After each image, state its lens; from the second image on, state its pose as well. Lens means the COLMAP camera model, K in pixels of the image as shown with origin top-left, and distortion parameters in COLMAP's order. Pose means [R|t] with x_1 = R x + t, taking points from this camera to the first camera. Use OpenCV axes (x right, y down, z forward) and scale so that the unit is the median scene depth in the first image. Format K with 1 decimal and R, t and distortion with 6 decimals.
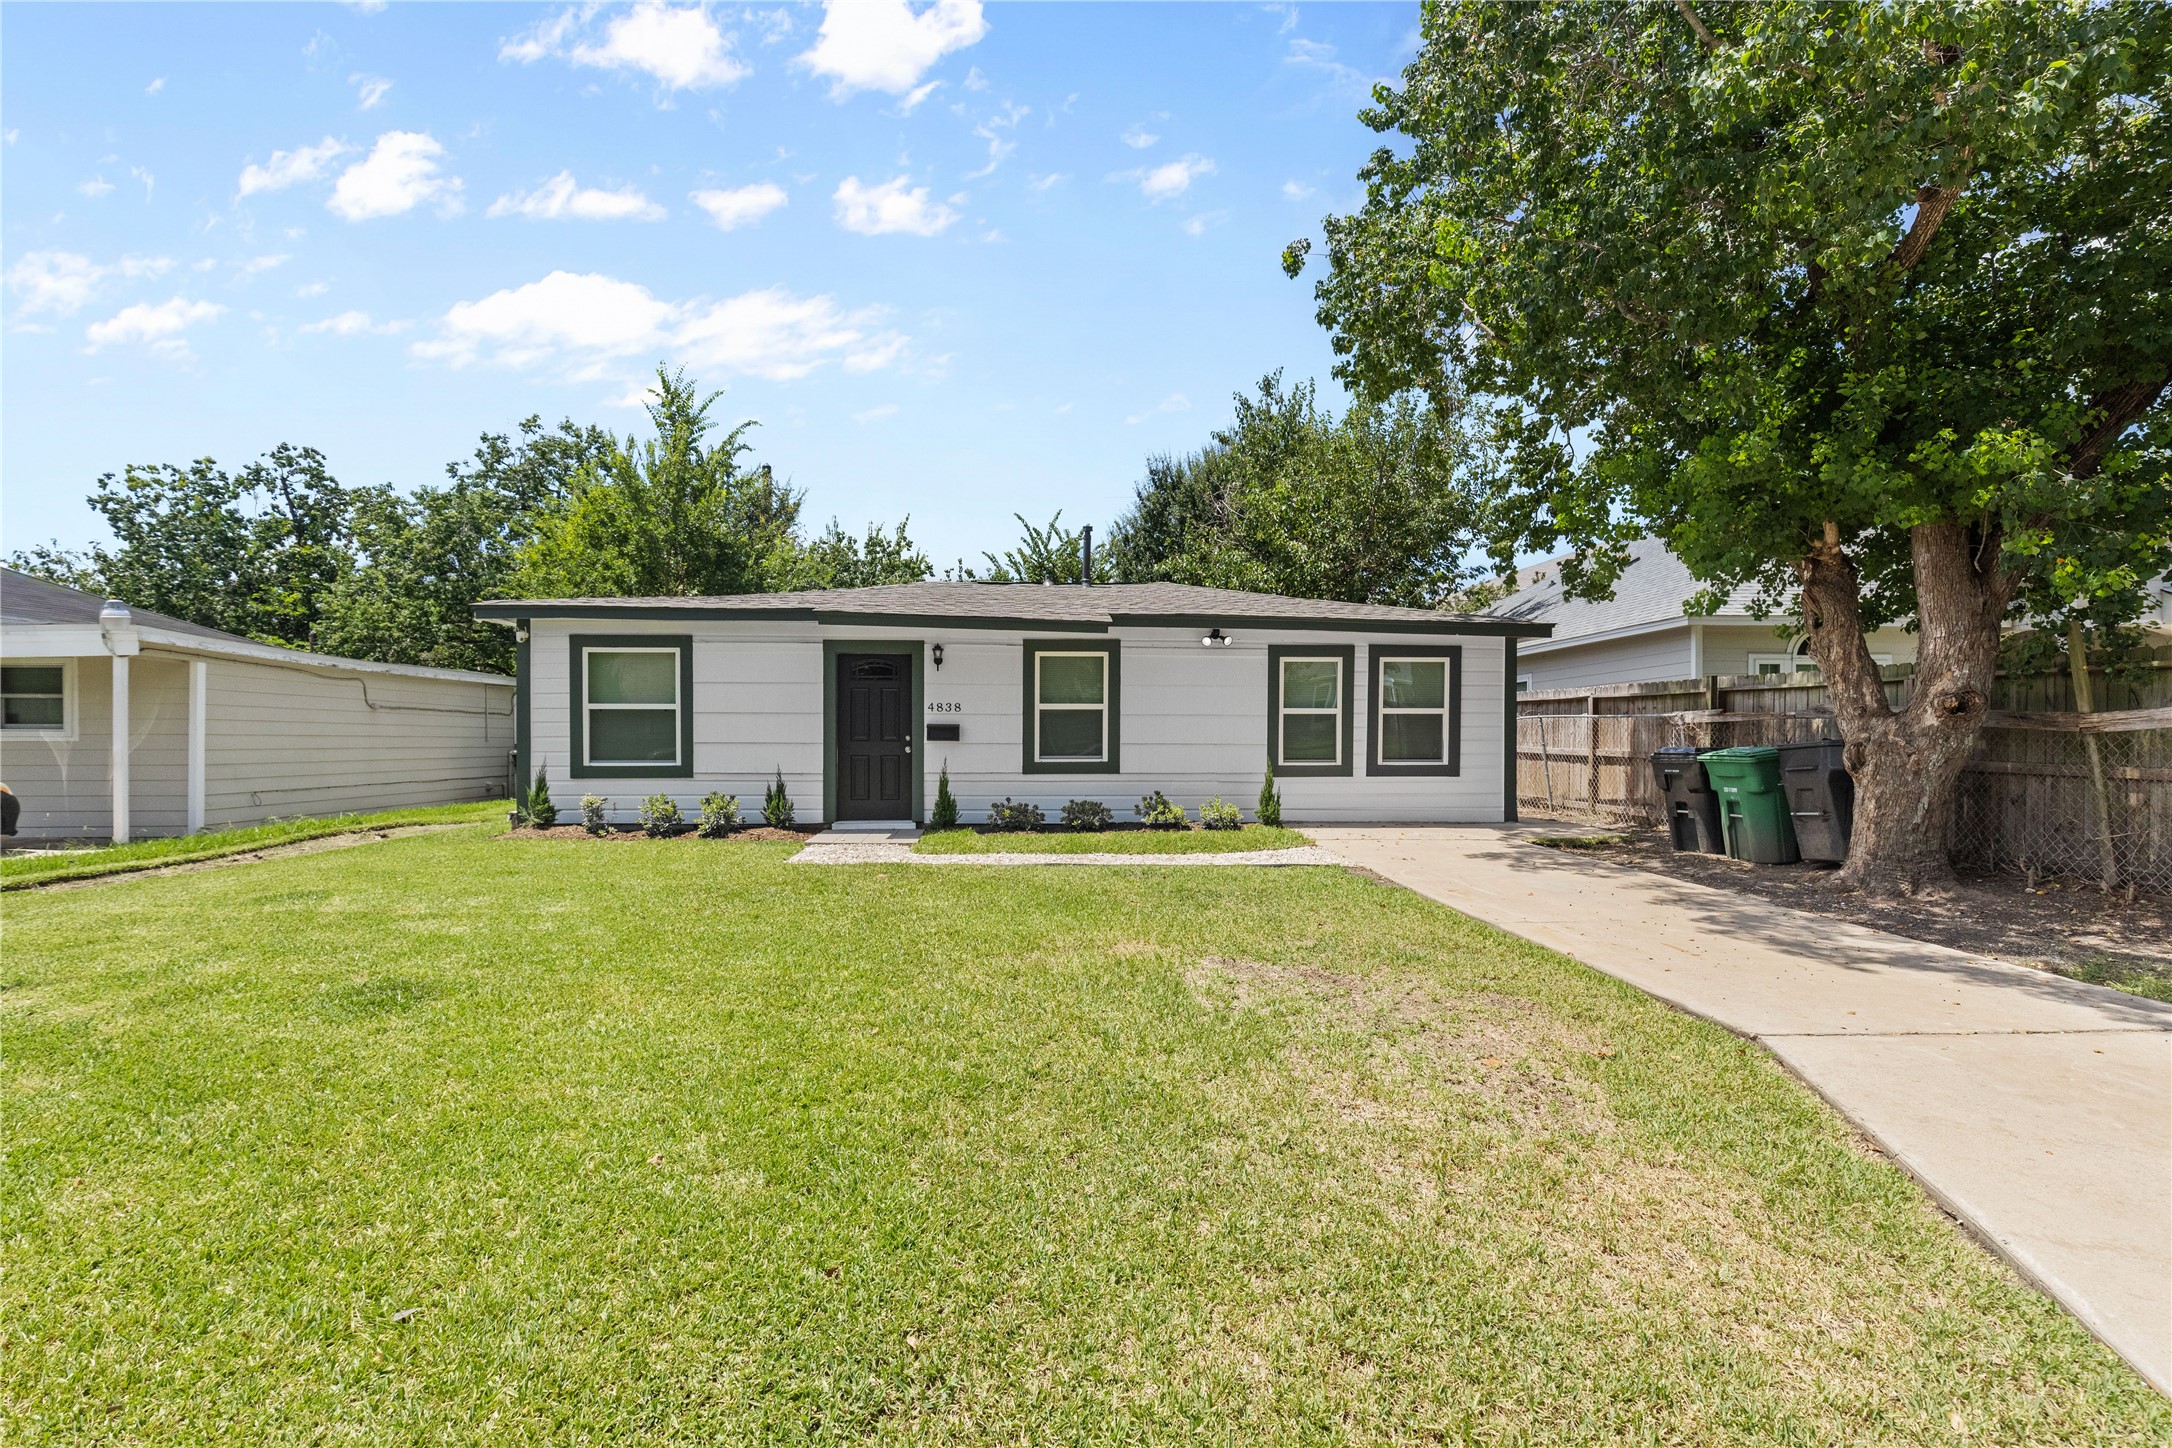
lens RADIAL K [[994.0, 0, 1091.8], [0, 994.0, 744.0], [0, 0, 1]] dist [0.003159, 0.000853]
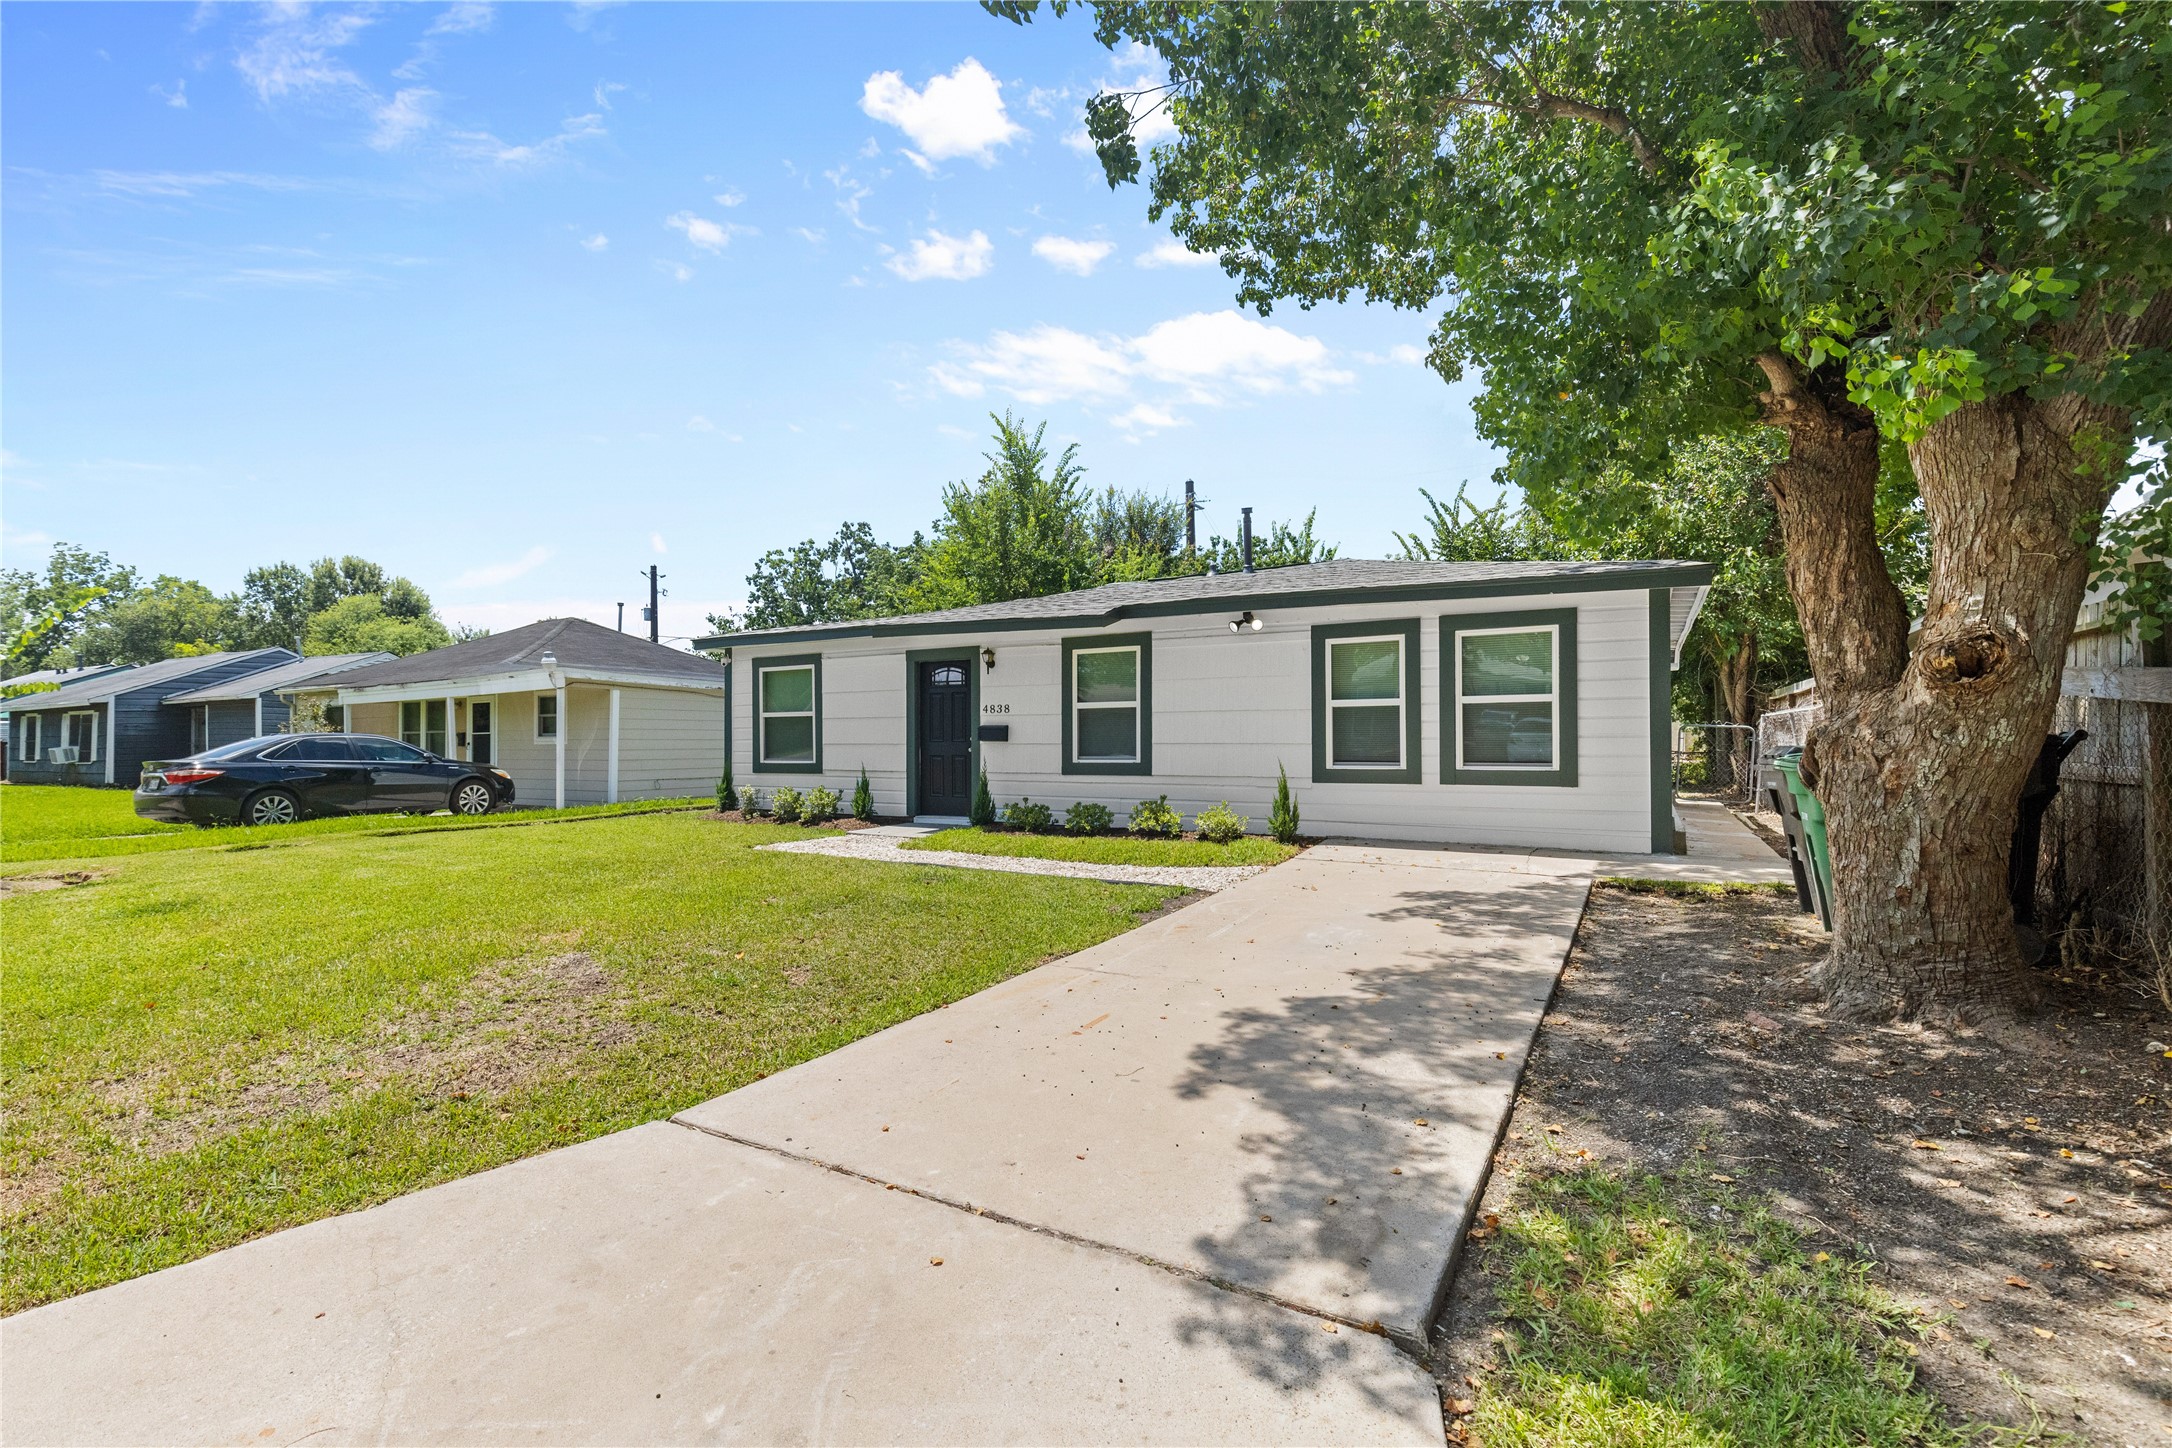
lens RADIAL K [[994.0, 0, 1075.6], [0, 994.0, 727.8], [0, 0, 1]] dist [0.003159, 0.000853]
pose [[0.818328, -0.012740, -0.574611, 0.510648], [0.003126, 0.999838, -0.017715, 0.001219], [0.574743, 0.012700, 0.818235, 0.202837]]
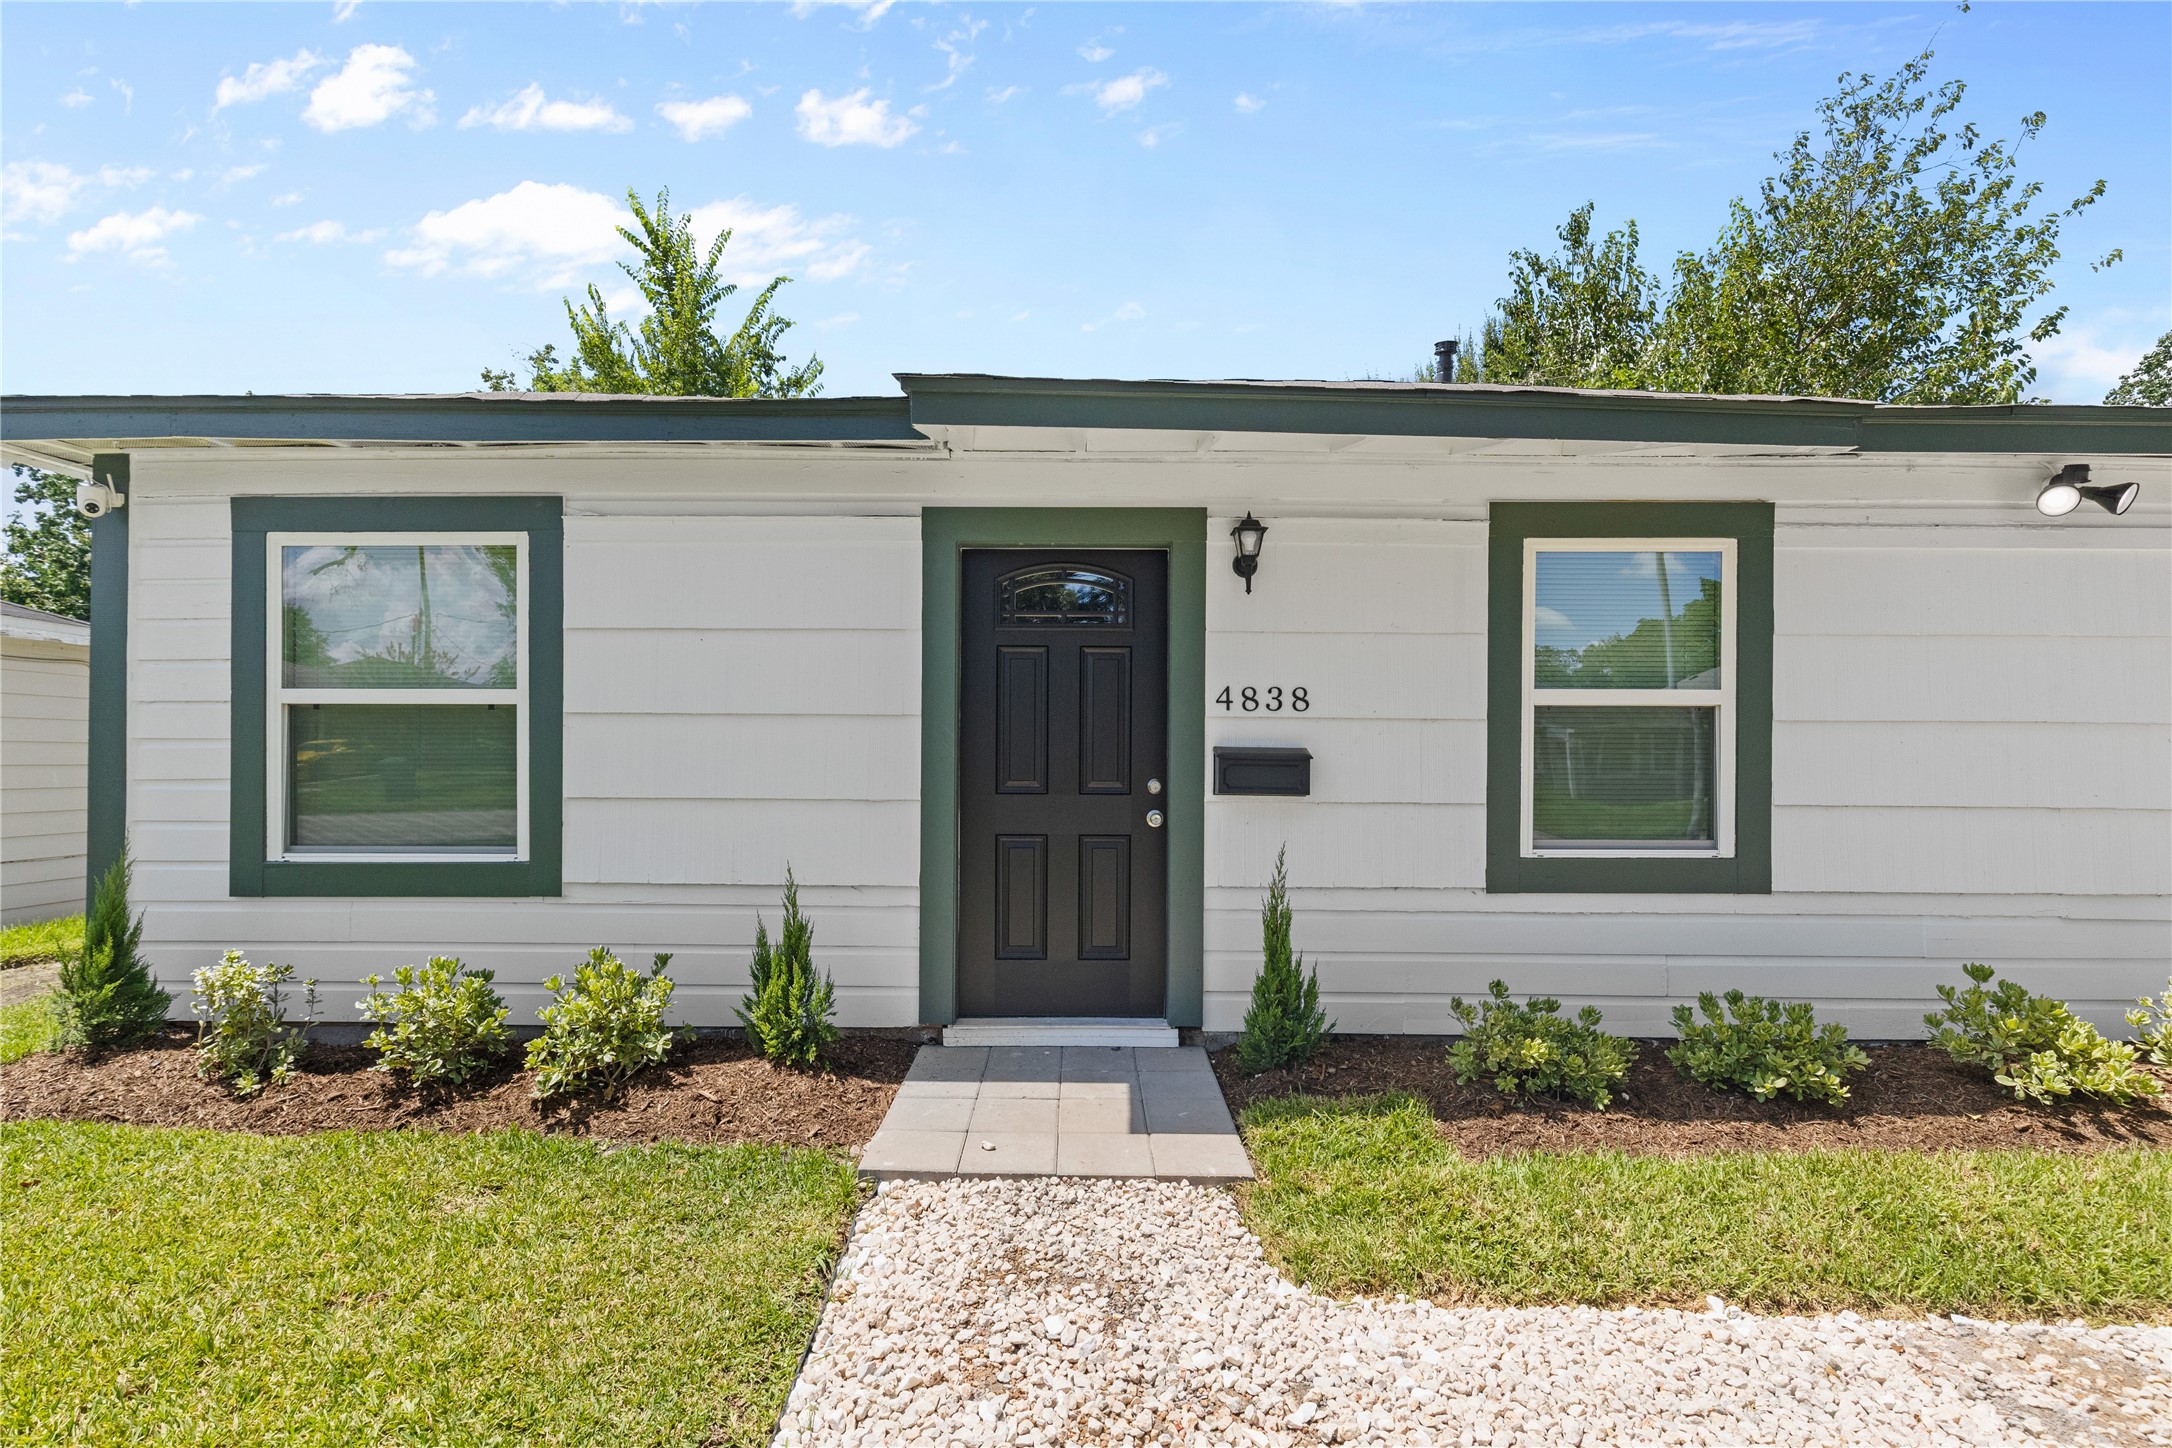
lens RADIAL K [[994.0, 0, 1074.7], [0, 994.0, 750.9], [0, 0, 1]] dist [0.003159, 0.000853]
pose [[0.996199, 0.002486, -0.087067, -0.183311], [-0.004043, 0.999835, -0.017712, -0.012294], [0.087009, 0.017996, 0.996045, 0.646927]]
